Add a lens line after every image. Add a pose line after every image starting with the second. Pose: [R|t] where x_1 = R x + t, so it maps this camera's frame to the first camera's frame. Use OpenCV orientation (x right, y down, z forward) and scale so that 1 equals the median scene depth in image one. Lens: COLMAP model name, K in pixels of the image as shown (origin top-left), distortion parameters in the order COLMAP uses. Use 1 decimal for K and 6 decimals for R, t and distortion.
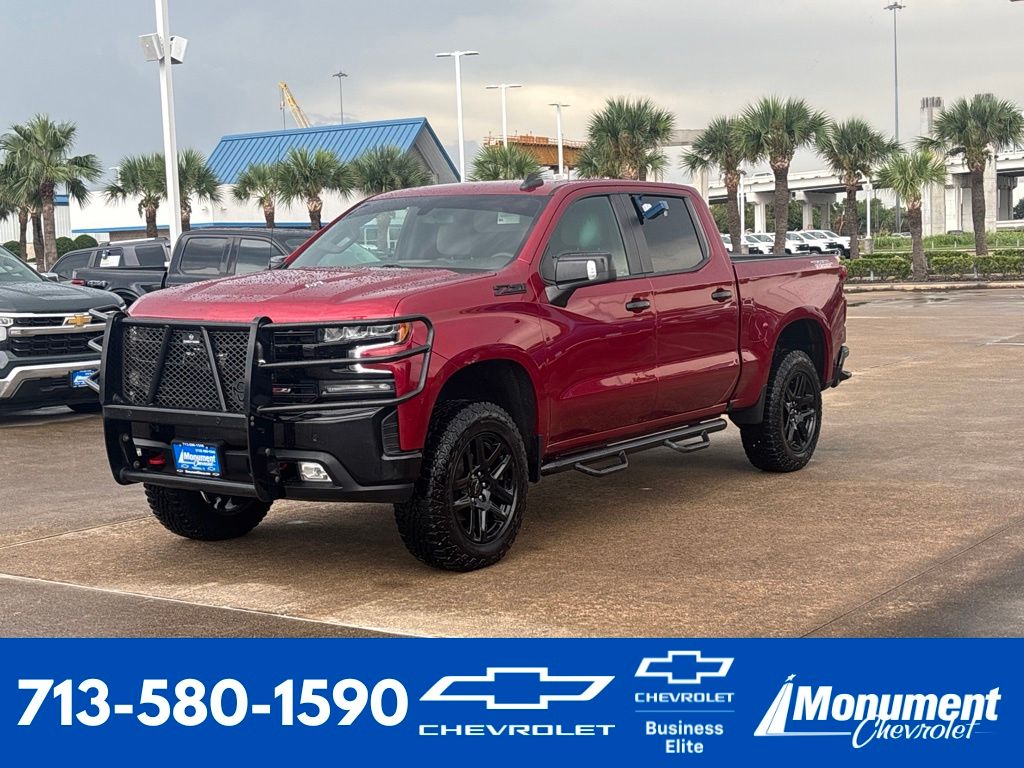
lens RADIAL K [[1536.6, 0, 512.0], [0, 1536.6, 384.0], [0, 0, 1]] dist [0.228957, -0.901321]
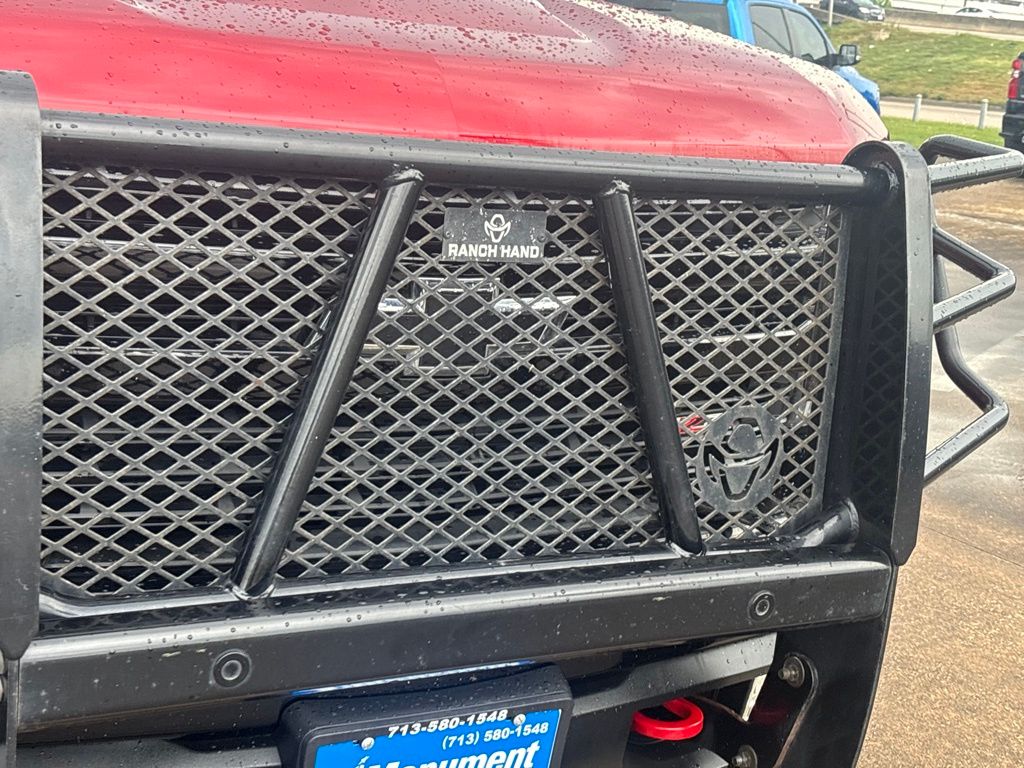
lens RADIAL K [[1523.3, 0, 512.0], [0, 1523.3, 384.0], [0, 0, 1]] dist [0.230967, -0.891389]
pose [[0.413695, -0.116062, 0.902987, -0.387639], [-0.000972, 0.991784, 0.127920, -0.035212], [-0.910415, -0.053798, 0.410183, 0.896933]]
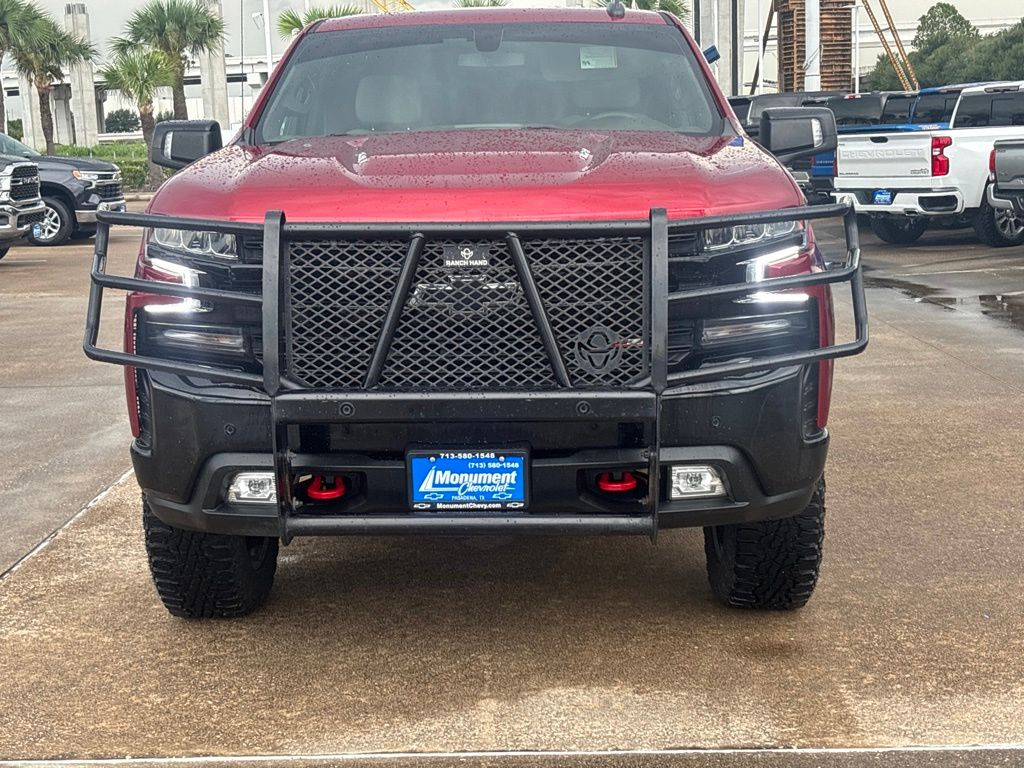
lens RADIAL K [[1534.7, 0, 482.2], [0, 1534.7, 379.0], [0, 0, 1]] dist [0.242365, -0.966496]
pose [[0.844555, -0.083139, 0.528975, -0.475555], [0.056369, 0.996188, 0.066573, -0.022038], [-0.532493, -0.026407, 0.846022, 0.542676]]
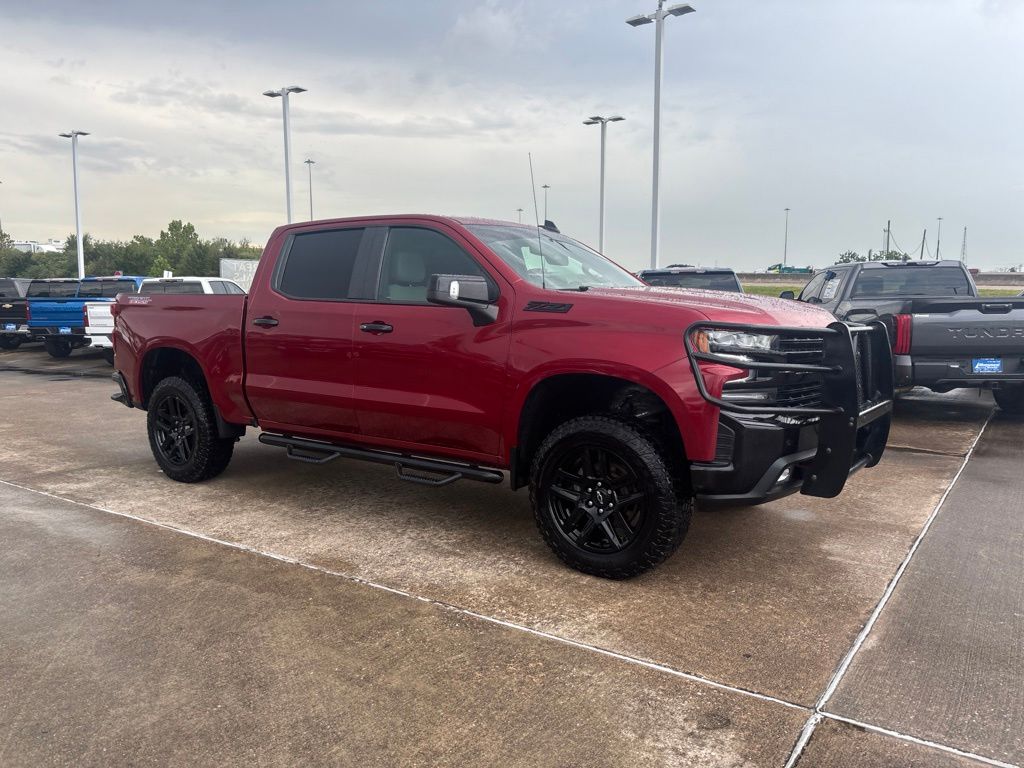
lens RADIAL K [[778.9, 0, 512.0], [0, 778.9, 384.0], [0, 0, 1]] dist [0.018709, -0.003442]
pose [[0.018265, -0.084283, 0.996274, -0.763880], [0.089158, 0.992608, 0.082338, -0.068039], [-0.995850, 0.087322, 0.025645, 1.214097]]
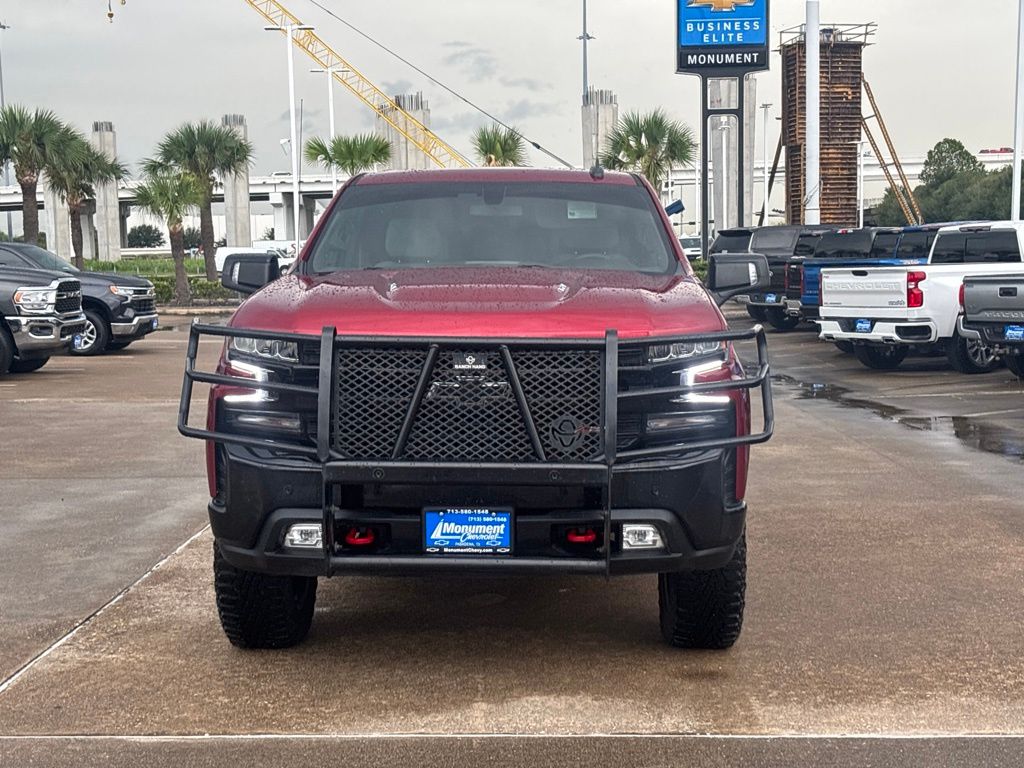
lens RADIAL K [[1536.6, 0, 512.0], [0, 1536.6, 384.0], [0, 0, 1]] dist [0.228957, -0.901321]
pose [[0.840011, -0.027610, 0.541866, -0.564974], [0.037193, 0.999285, -0.006740, -0.013666], [-0.541293, 0.025816, 0.840438, 0.388409]]
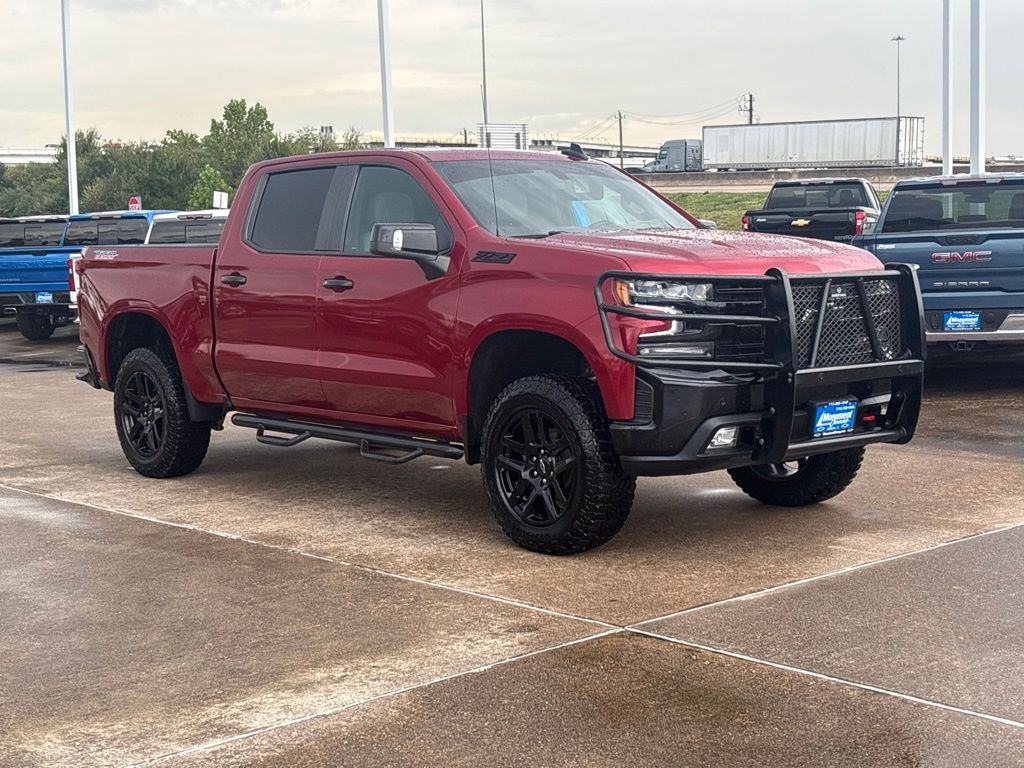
lens RADIAL K [[1536.6, 0, 512.0], [0, 1536.6, 384.0], [0, 0, 1]] dist [0.228957, -0.901321]
pose [[0.250358, -0.076775, 0.965104, -1.170117], [0.107108, 0.992928, 0.051203, -0.042955], [-0.962210, 0.090552, 0.256811, 0.937252]]
